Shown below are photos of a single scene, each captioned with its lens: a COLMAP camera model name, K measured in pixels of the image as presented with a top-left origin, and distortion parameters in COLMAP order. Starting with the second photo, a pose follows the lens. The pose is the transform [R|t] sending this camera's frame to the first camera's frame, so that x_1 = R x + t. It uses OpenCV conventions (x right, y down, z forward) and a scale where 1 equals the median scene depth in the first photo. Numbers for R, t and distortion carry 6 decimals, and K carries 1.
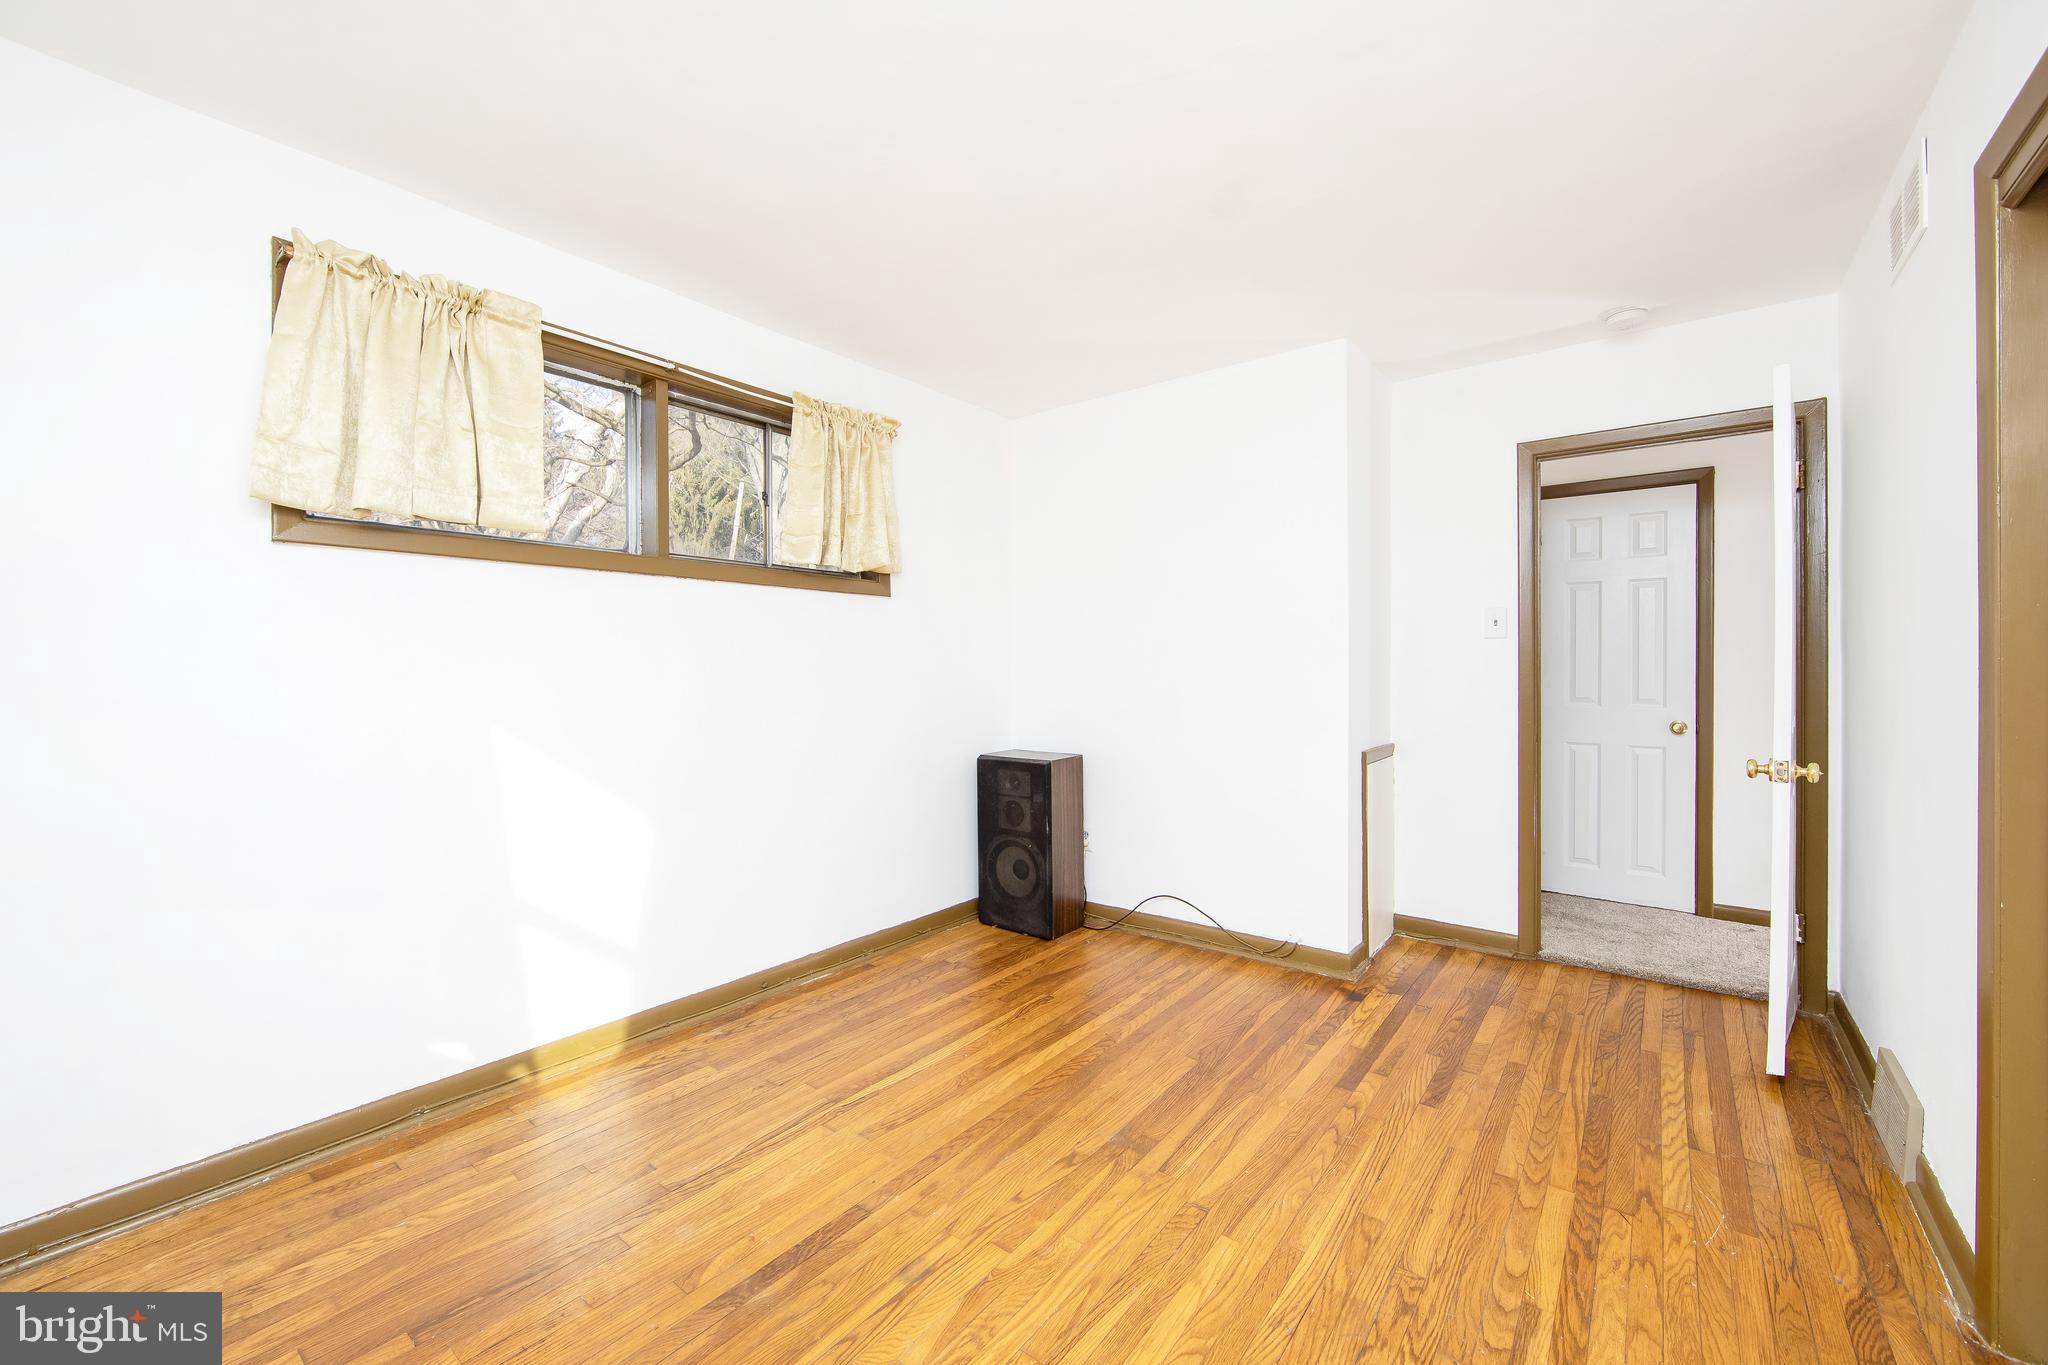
lens RADIAL K [[811.3, 0, 1010.7], [0, 811.3, 669.3], [0, 0, 1]] dist [-0.004496, 0.000282]
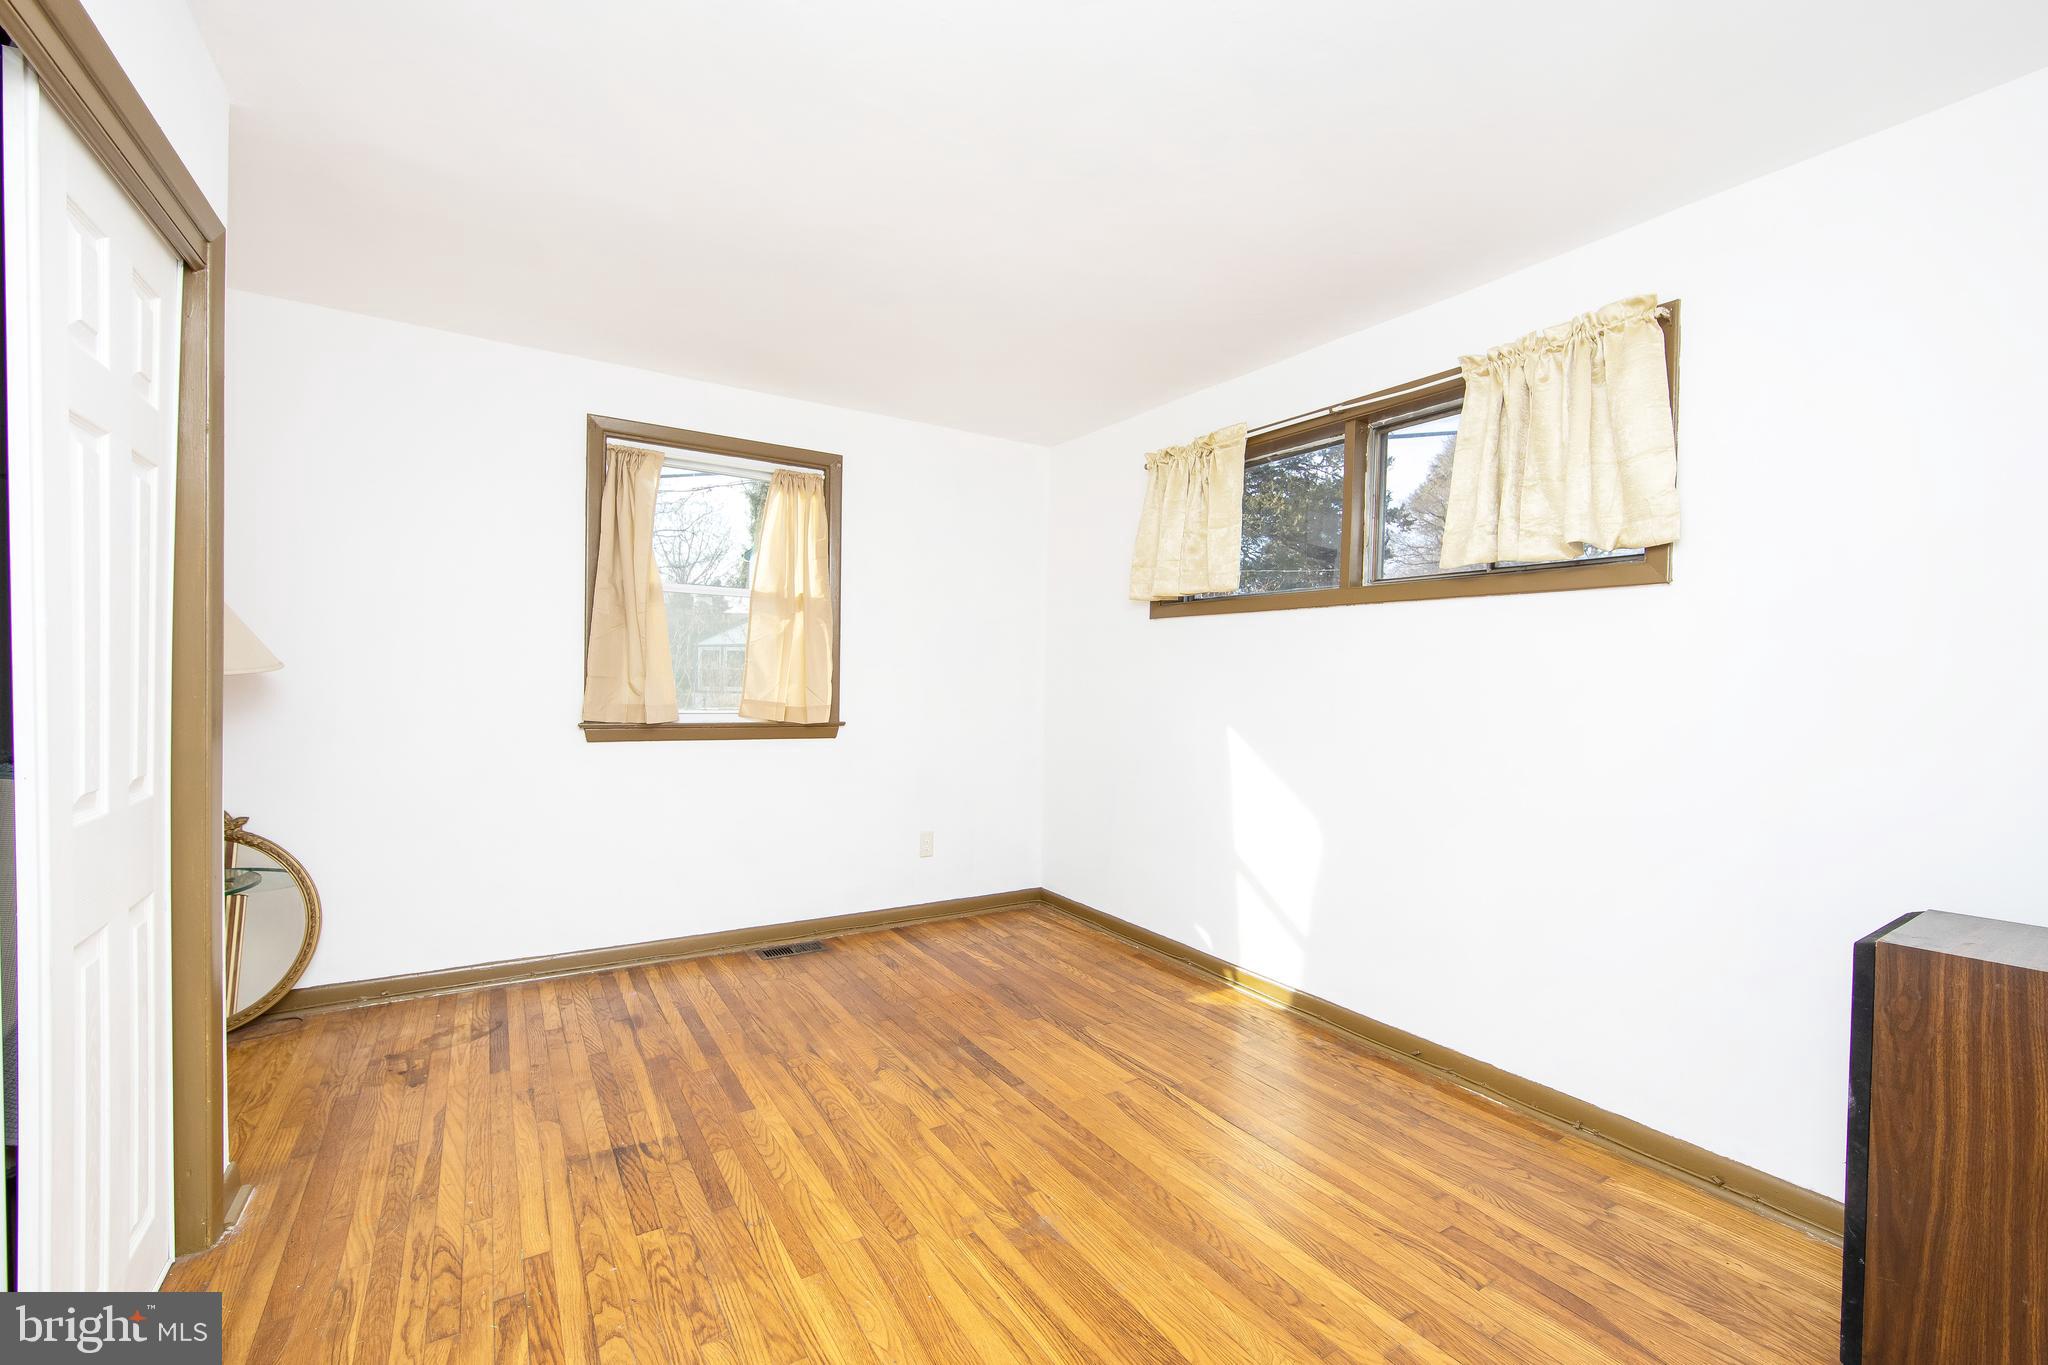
lens RADIAL K [[839.8, 0, 1024.0], [0, 839.8, 682.5], [0, 0, 1]] dist [-0.000963, 0.000112]
pose [[-0.321181, -0.002744, -0.947014, 0.881886], [-0.021587, 0.999757, 0.004424, -0.009619], [0.946772, 0.021864, -0.321162, 1.110743]]
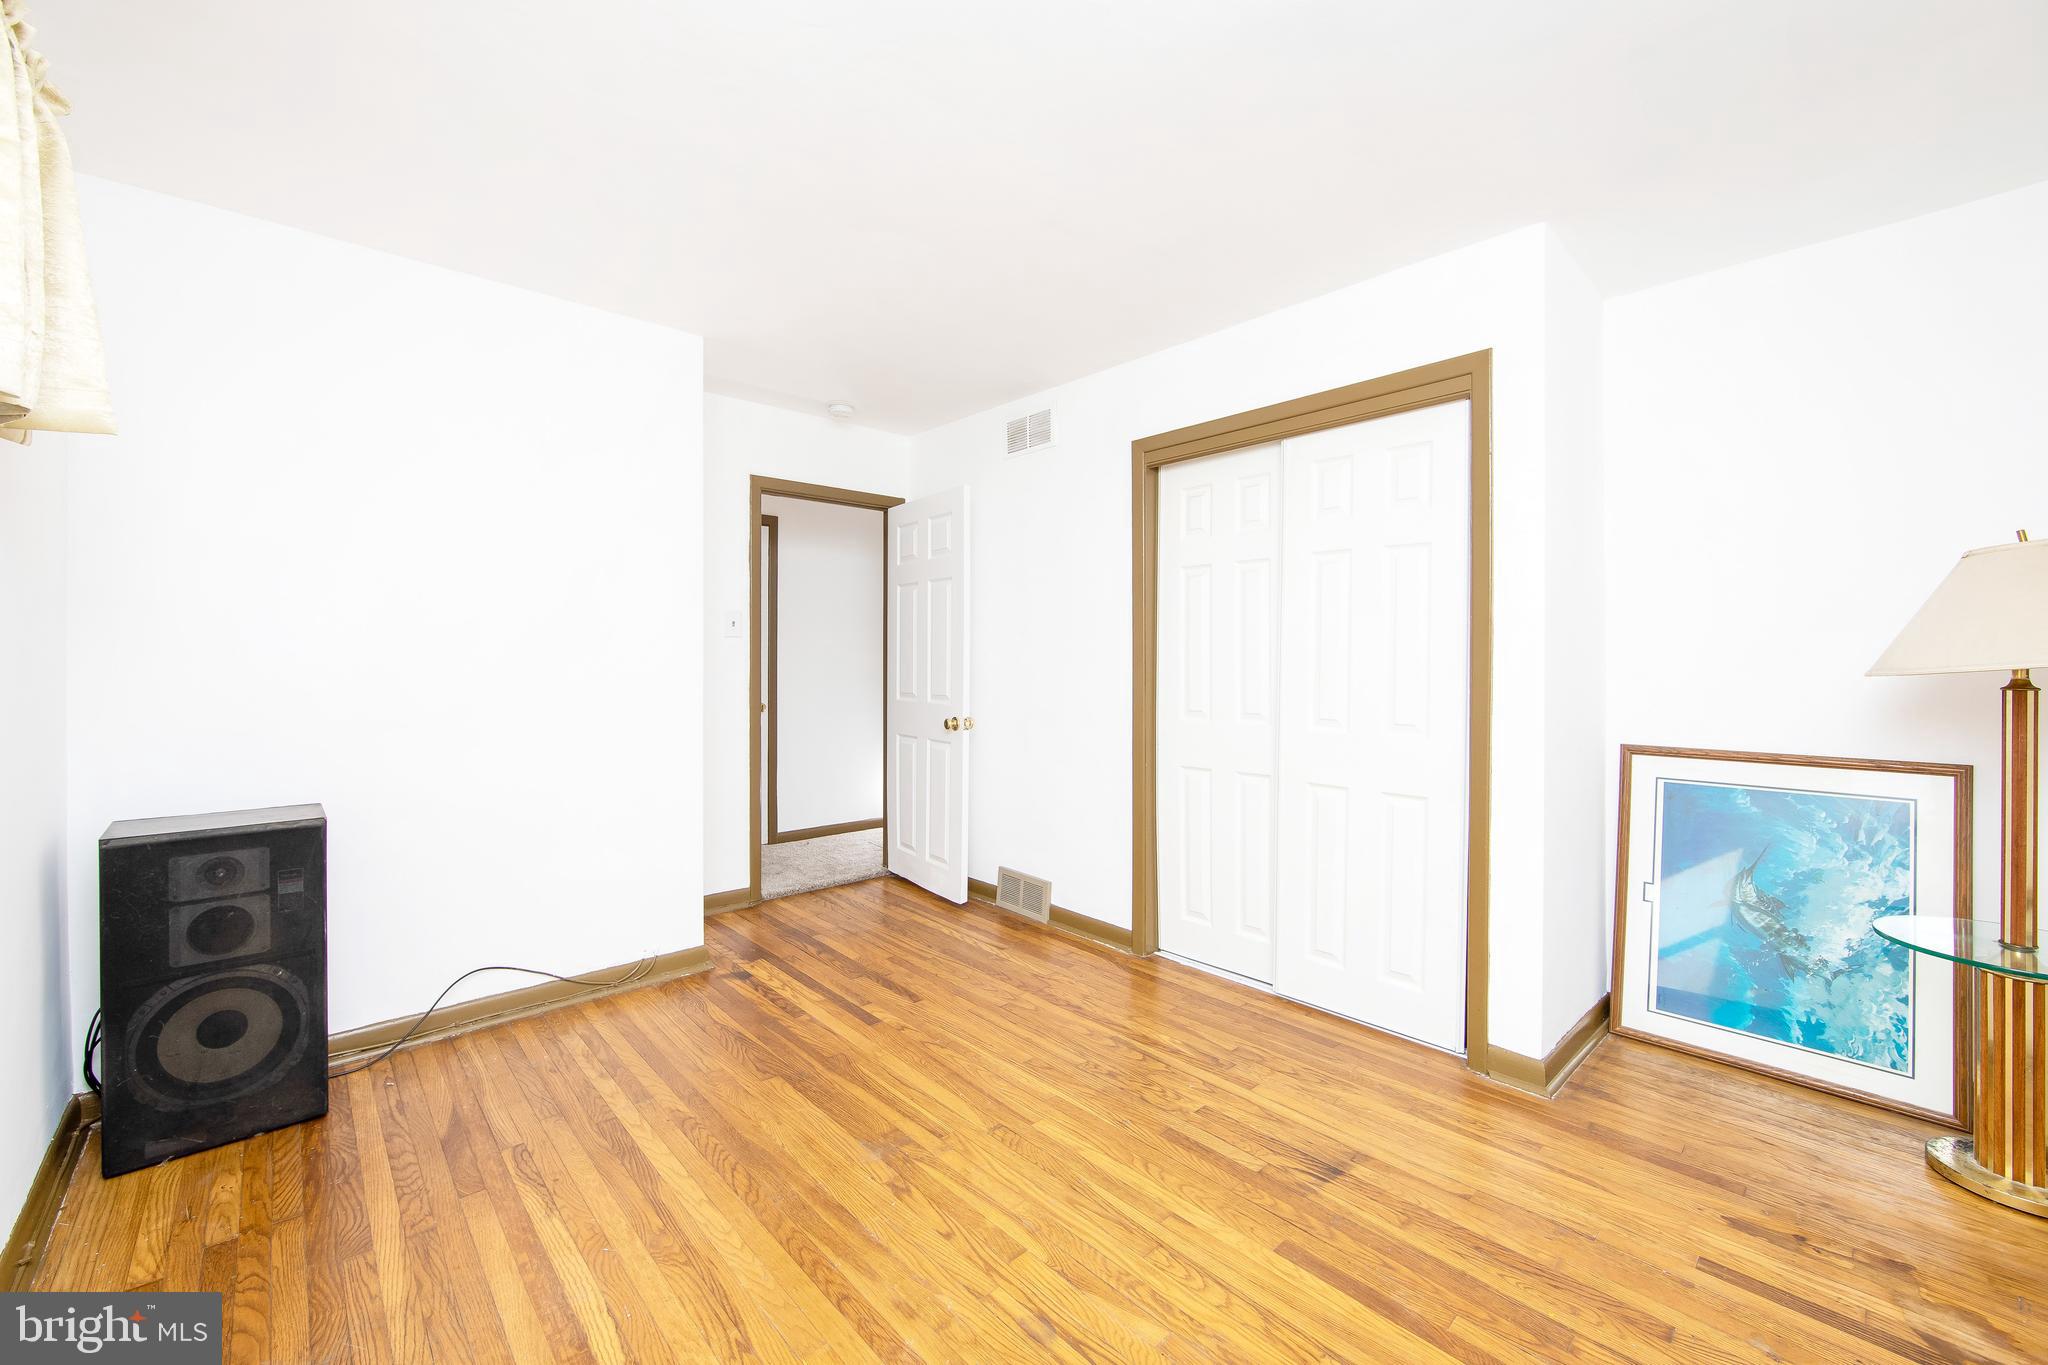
lens RADIAL K [[811.3, 0, 1010.7], [0, 811.3, 669.3], [0, 0, 1]] dist [-0.004496, 0.000282]
pose [[0.157827, -0.006892, 0.987443, -0.699422], [-0.001430, 0.999973, 0.007208, -0.003078], [-0.987466, -0.002549, 0.157812, 0.611956]]
